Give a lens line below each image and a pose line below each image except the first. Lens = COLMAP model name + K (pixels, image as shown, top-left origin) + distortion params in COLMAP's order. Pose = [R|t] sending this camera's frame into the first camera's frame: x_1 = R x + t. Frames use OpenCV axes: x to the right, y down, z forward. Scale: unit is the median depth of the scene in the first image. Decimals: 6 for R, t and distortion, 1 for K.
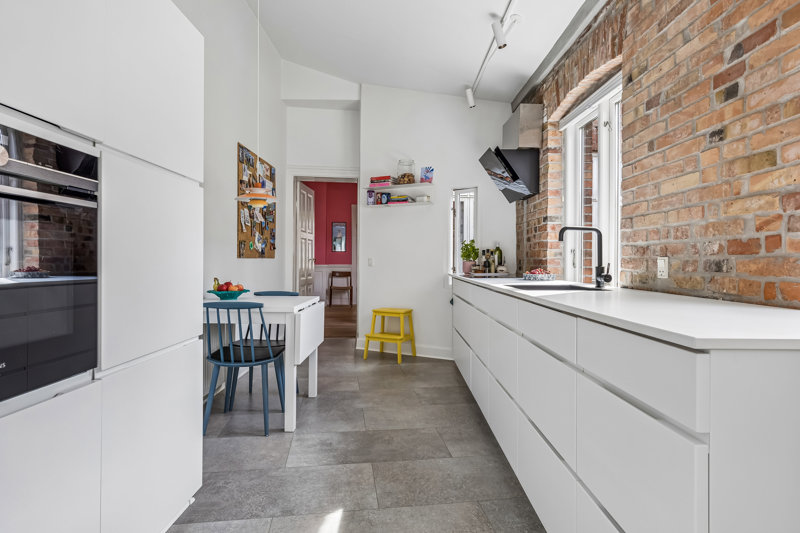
lens RADIAL K [[438.2, 0, 400.1], [0, 438.2, 263.8], [0, 0, 1]] dist [-0.000550, 0.000066]
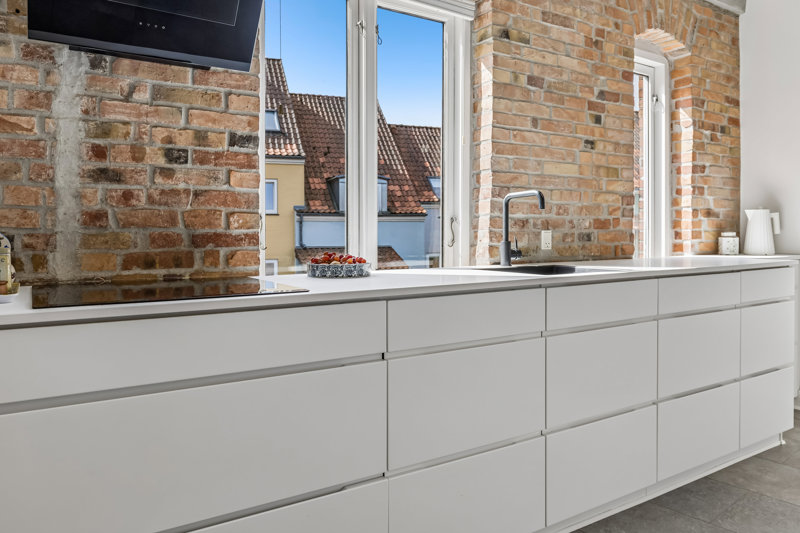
lens RADIAL K [[578.2, 0, 401.2], [0, 578.2, 238.1], [0, 0, 1]] dist [0.003348, -0.000678]
pose [[-0.544845, -0.016837, 0.838368, -0.484403], [0.004676, 0.999722, 0.023116, -0.035296], [-0.838524, 0.016515, -0.544614, 2.404669]]
